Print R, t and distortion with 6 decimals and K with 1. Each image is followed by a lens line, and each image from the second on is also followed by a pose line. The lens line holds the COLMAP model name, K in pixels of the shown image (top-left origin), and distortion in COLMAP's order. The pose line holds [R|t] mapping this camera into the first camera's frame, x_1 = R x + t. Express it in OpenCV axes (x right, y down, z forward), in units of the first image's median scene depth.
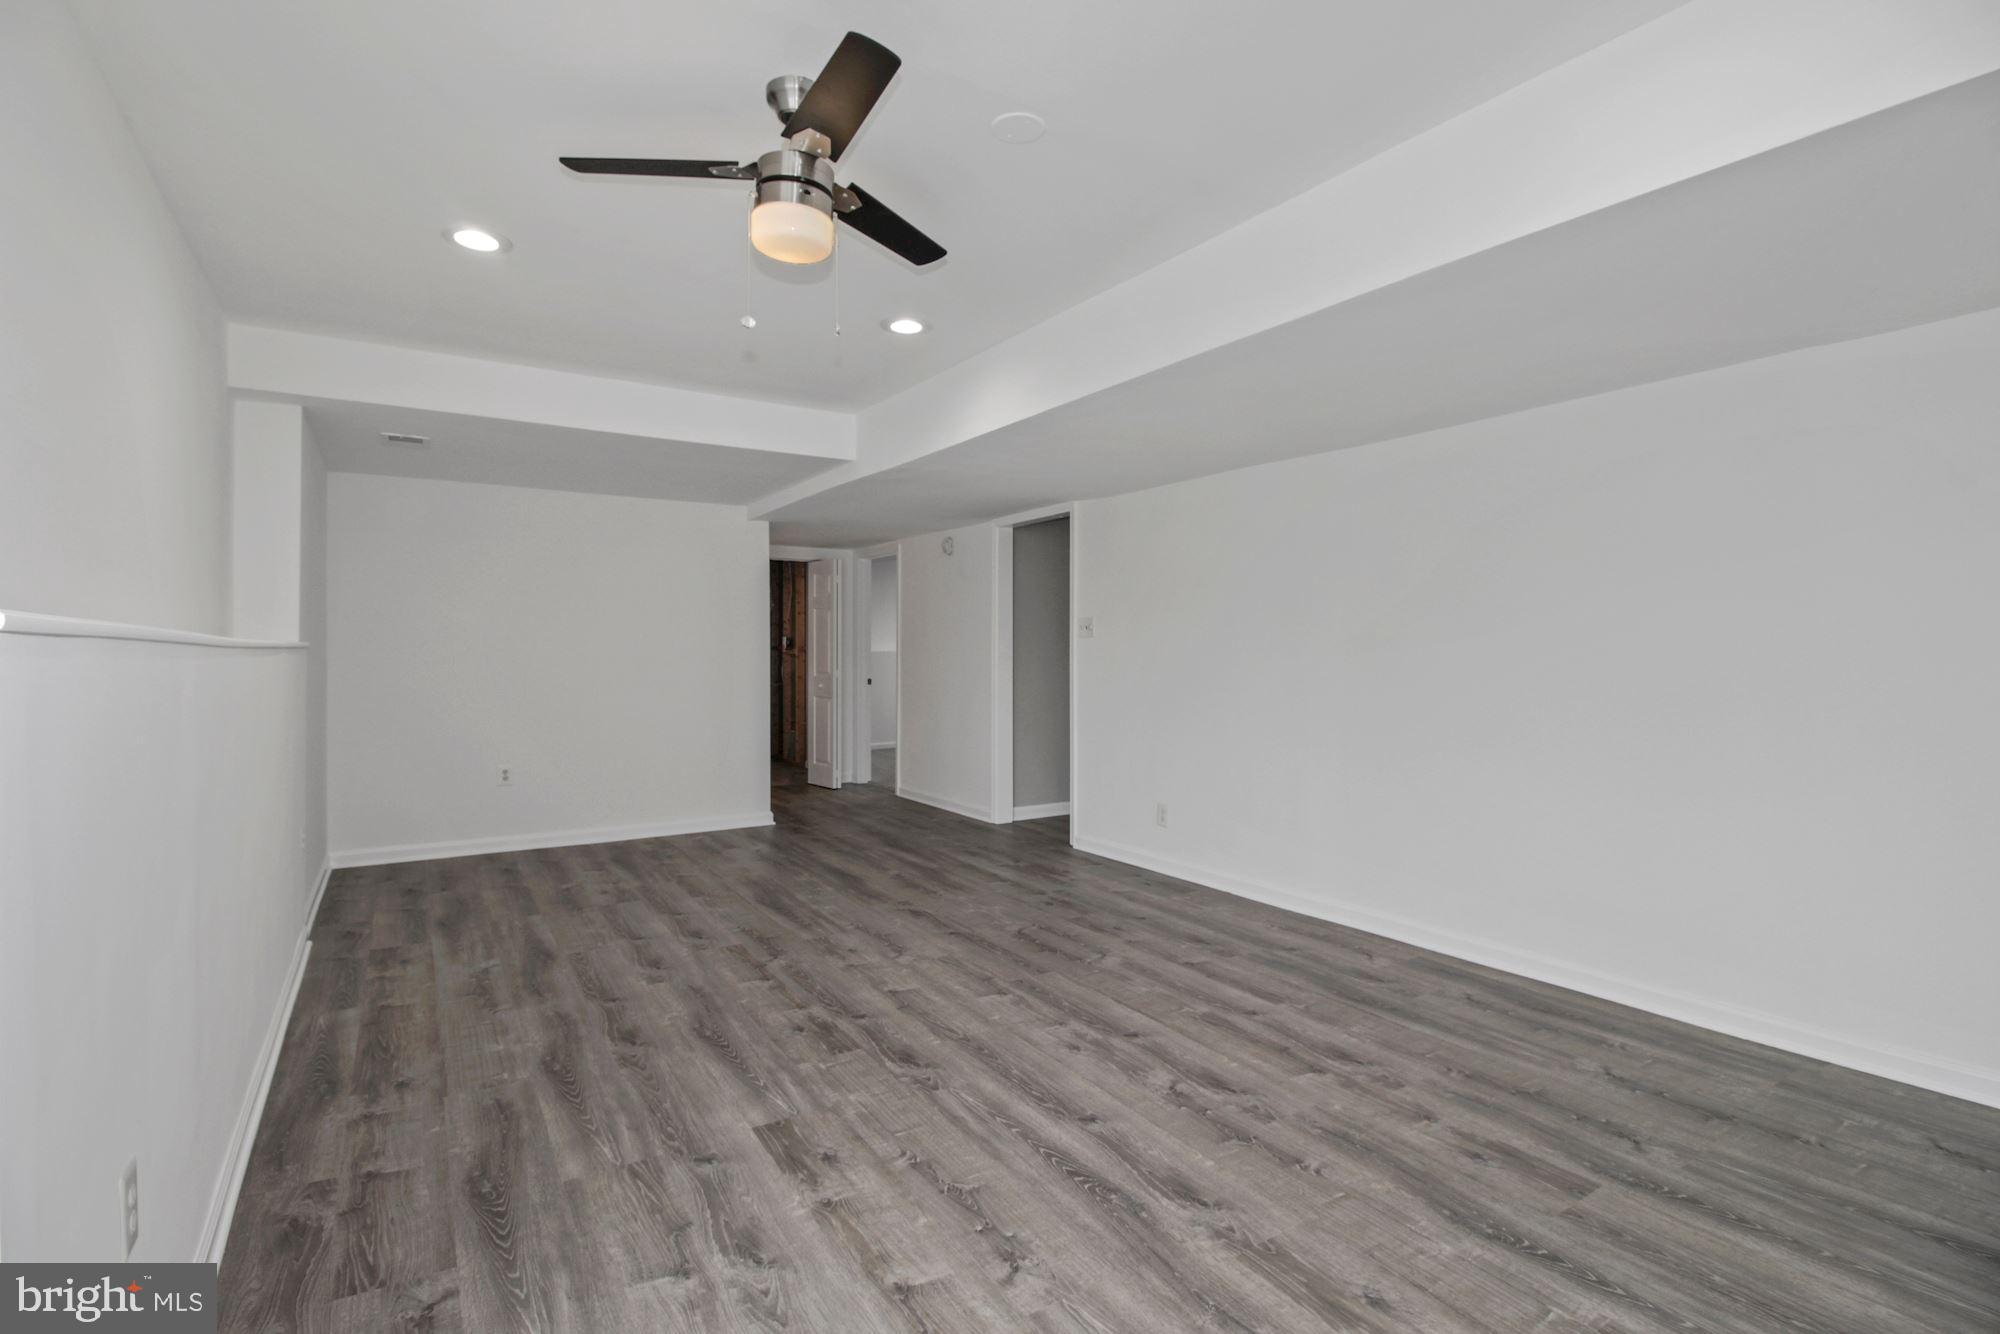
lens RADIAL K [[939.0, 0, 995.8], [0, 939.0, 652.0], [0, 0, 1]] dist [0.019901, -0.000742]
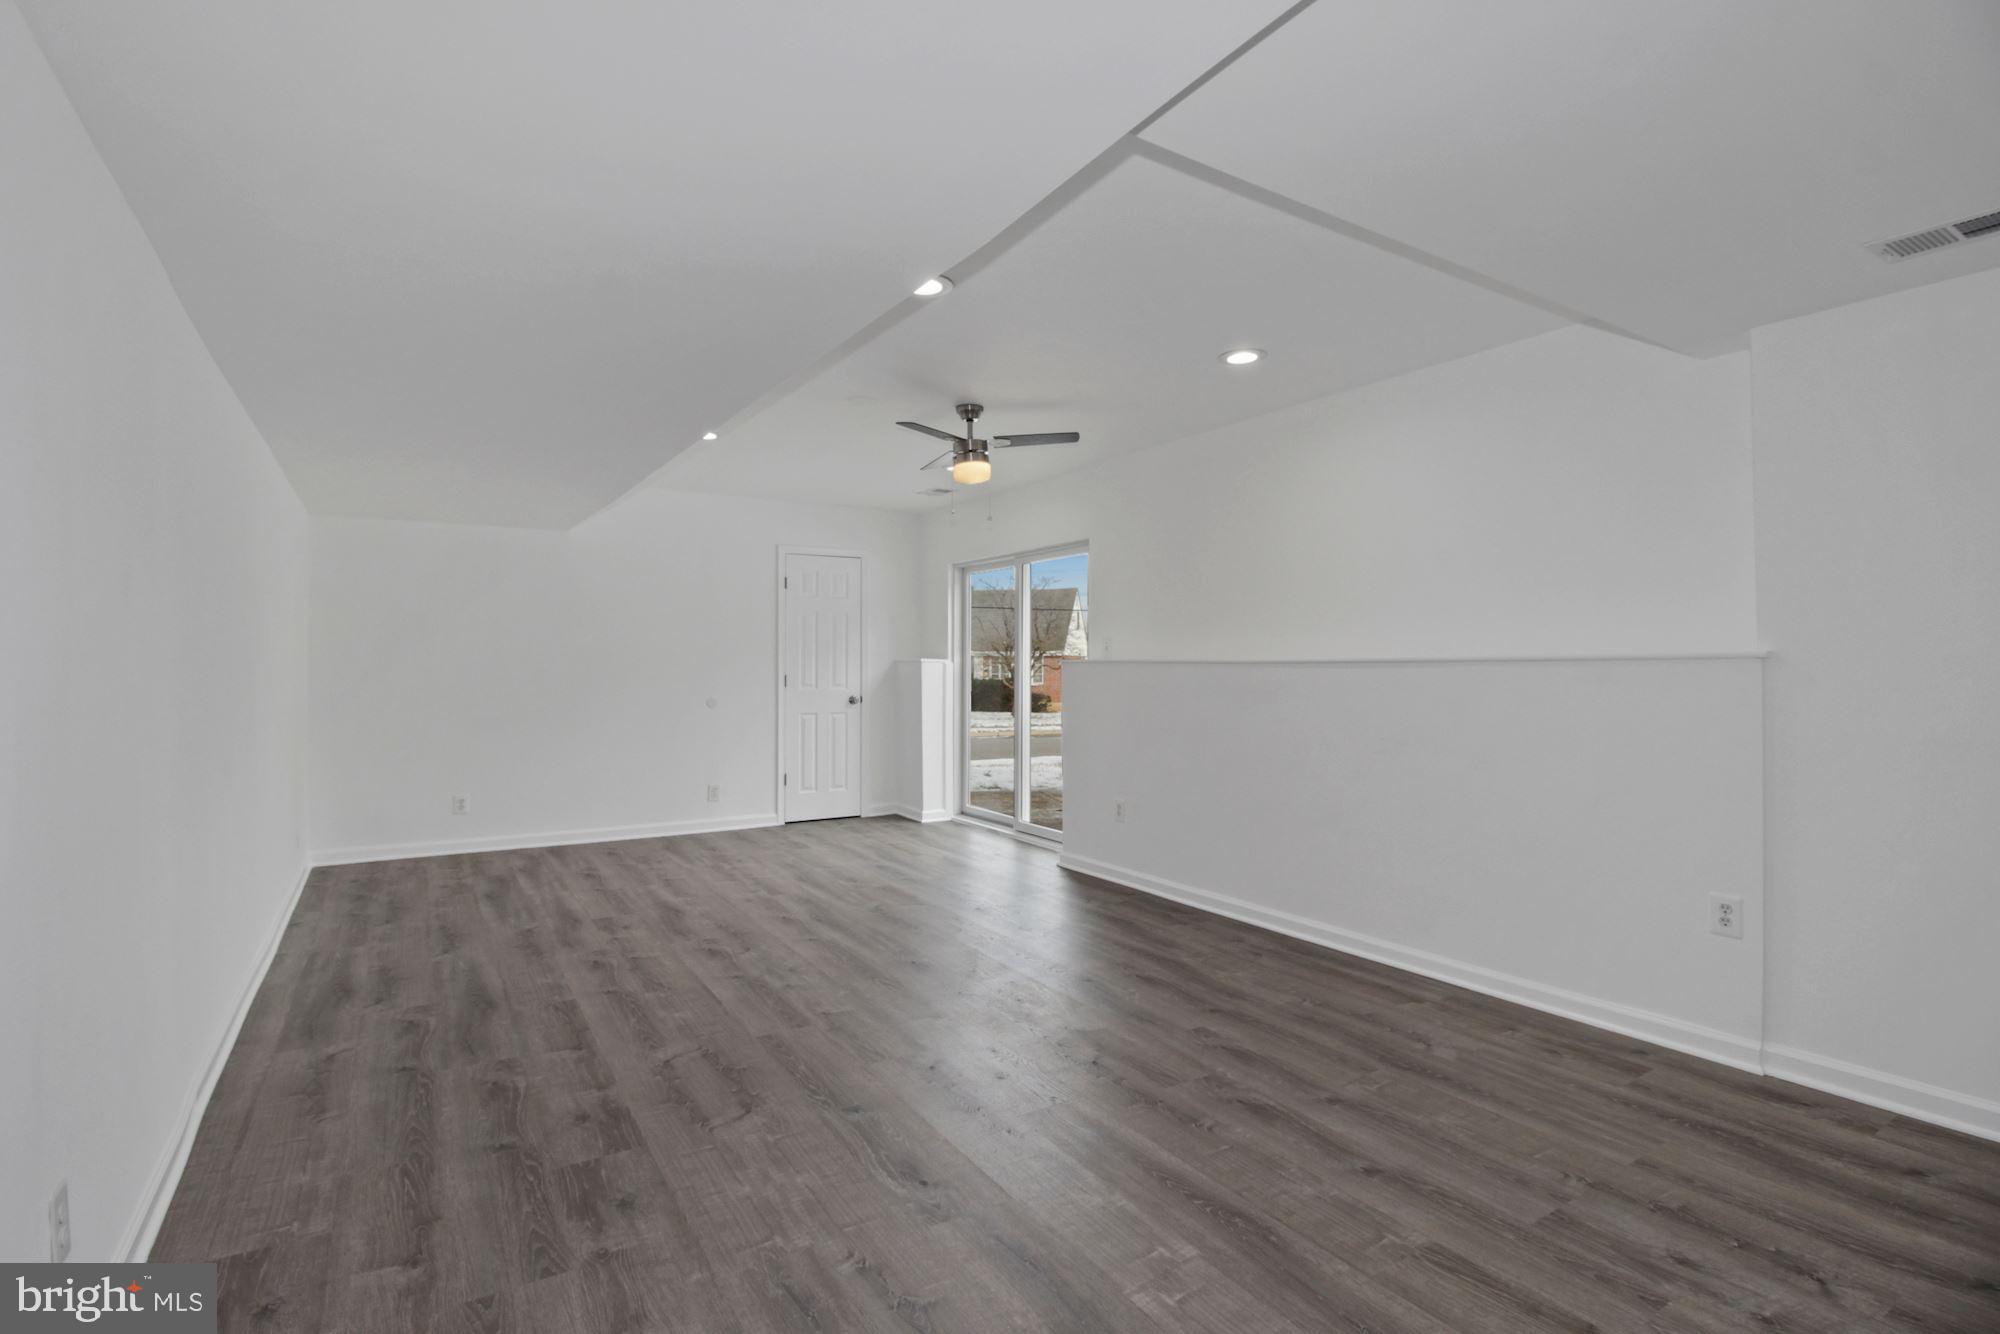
lens RADIAL K [[939.0, 0, 995.8], [0, 939.0, 652.0], [0, 0, 1]] dist [0.019901, -0.000742]
pose [[-0.999991, 0.003581, 0.002388, -0.188479], [0.003545, 0.999885, -0.014750, 0.000215], [-0.002441, -0.014741, -0.999888, 2.149282]]
